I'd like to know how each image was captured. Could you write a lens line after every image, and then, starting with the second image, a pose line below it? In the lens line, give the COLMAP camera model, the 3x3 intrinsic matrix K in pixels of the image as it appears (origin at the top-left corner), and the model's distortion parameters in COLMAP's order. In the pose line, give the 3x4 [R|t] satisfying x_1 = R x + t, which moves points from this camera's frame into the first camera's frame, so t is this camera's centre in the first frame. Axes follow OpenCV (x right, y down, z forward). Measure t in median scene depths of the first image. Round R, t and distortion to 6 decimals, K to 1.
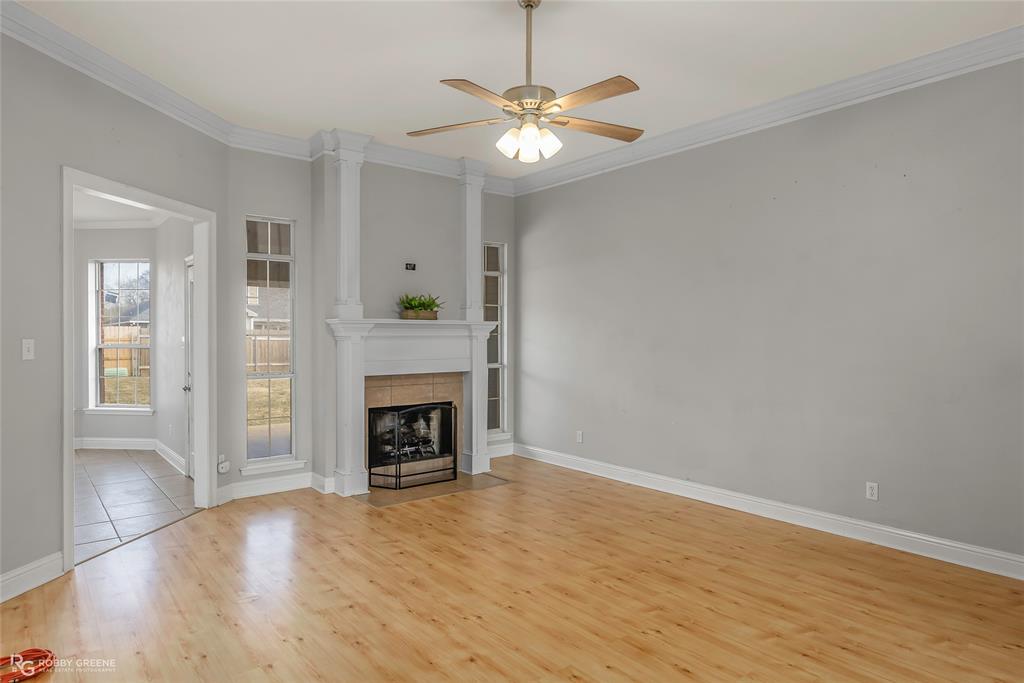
lens RADIAL K [[620.8, 0, 514.7], [0, 620.8, 339.0], [0, 0, 1]] dist [0.002156, 0.000575]
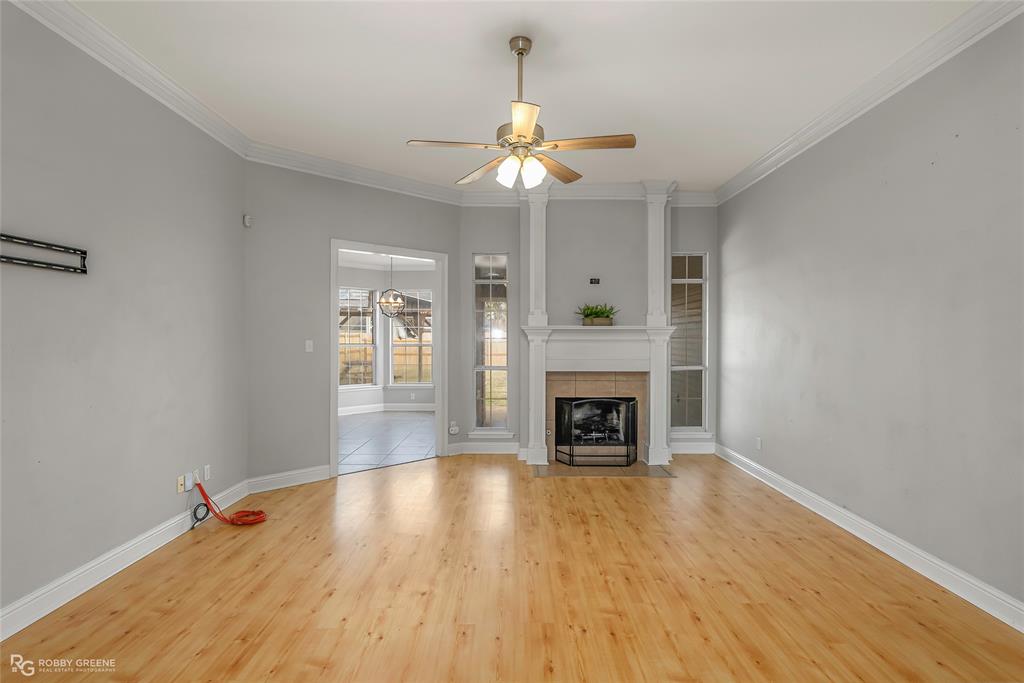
lens RADIAL K [[517.8, 0, 512.8], [0, 517.8, 340.2], [0, 0, 1]] dist [-0.001552, 0.000901]
pose [[0.769796, 0.004127, -0.638277, 0.399733], [-0.006798, 0.999975, -0.001733, -0.000896], [0.638254, 0.005673, 0.769805, 0.159955]]
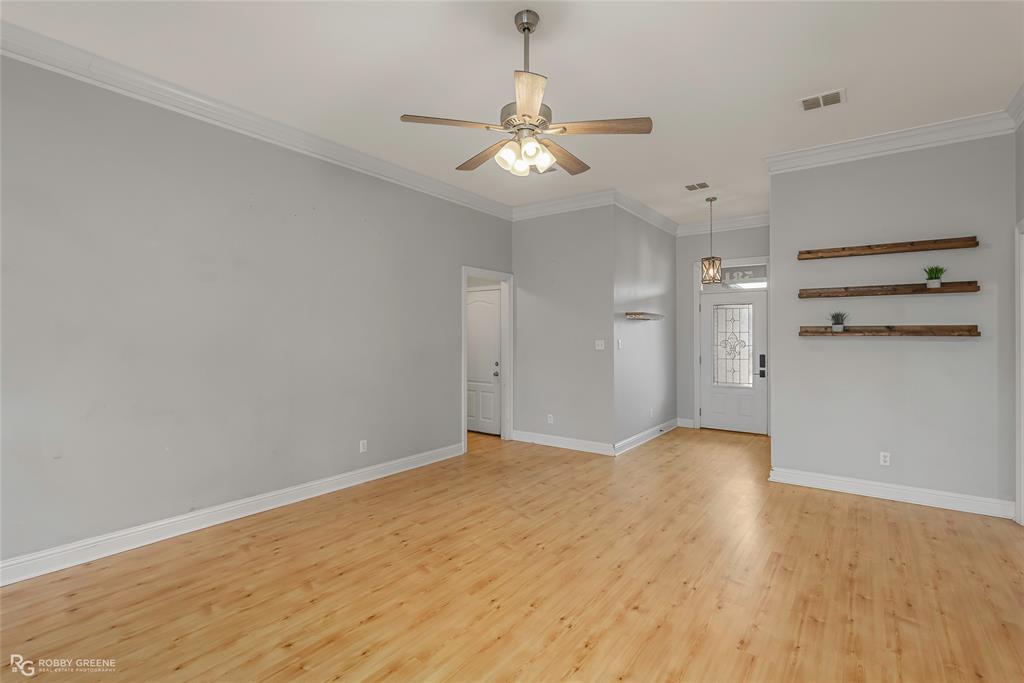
lens RADIAL K [[471.8, 0, 534.9], [0, 471.8, 335.7], [0, 0, 1]] dist [-0.001873, 0.001362]
pose [[-0.278597, 0.003215, 0.960403, -0.473332], [0.005066, 0.999985, -0.001878, -0.002252], [-0.960395, 0.004342, -0.278609, 0.768960]]
